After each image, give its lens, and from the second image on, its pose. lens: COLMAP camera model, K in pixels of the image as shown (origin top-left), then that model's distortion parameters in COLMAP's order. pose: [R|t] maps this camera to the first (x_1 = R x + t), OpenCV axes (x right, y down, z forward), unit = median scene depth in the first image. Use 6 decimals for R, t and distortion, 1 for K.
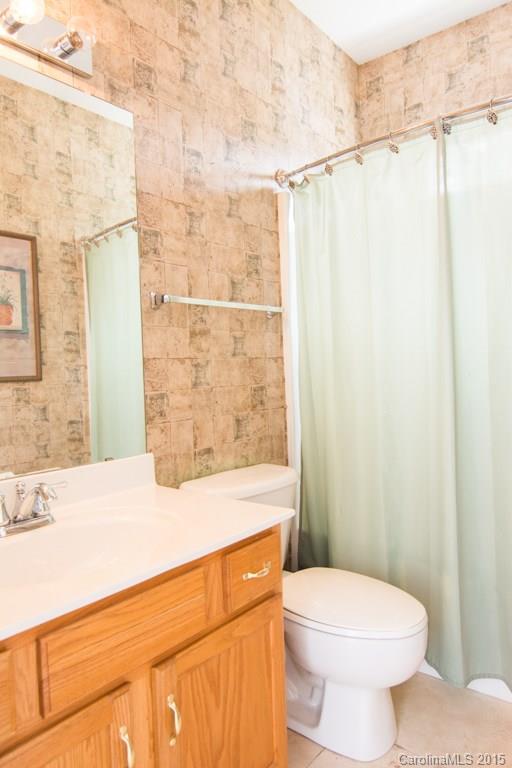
lens RADIAL K [[523.7, 0, 256.0], [0, 523.7, 384.0], [0, 0, 1]] dist [0.005516, -0.022529]
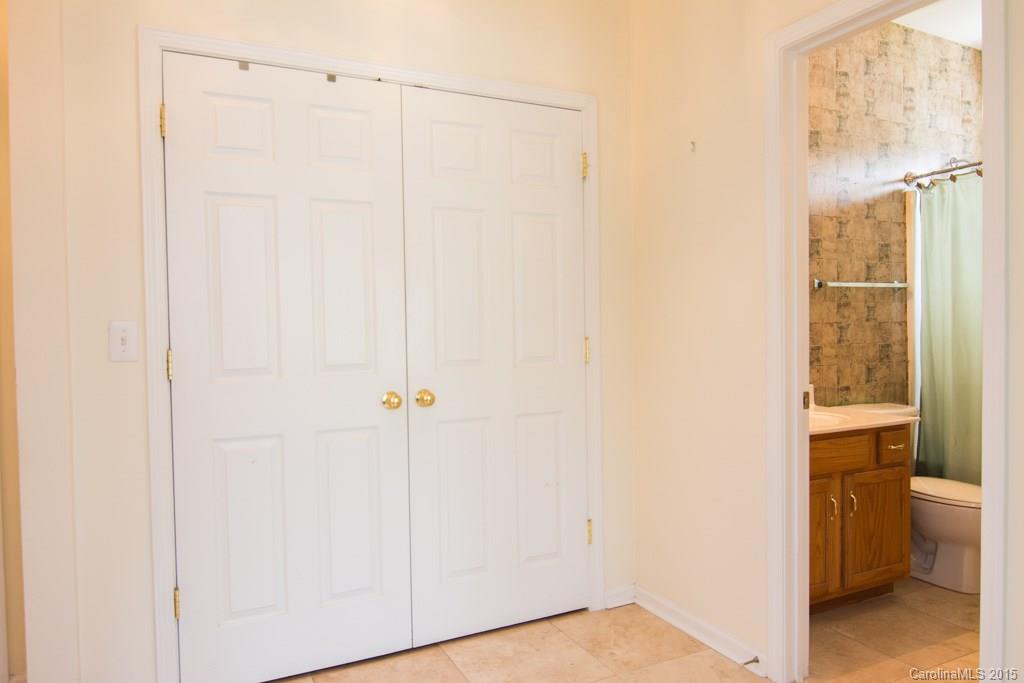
lens RADIAL K [[698.3, 0, 512.0], [0, 698.3, 341.5], [0, 0, 1]] dist [0.005516, -0.022529]
pose [[0.910725, 0.030825, -0.411861, -0.131199], [-0.029768, 0.999516, 0.008984, 0.010779], [0.411939, 0.004078, 0.911202, -1.007478]]
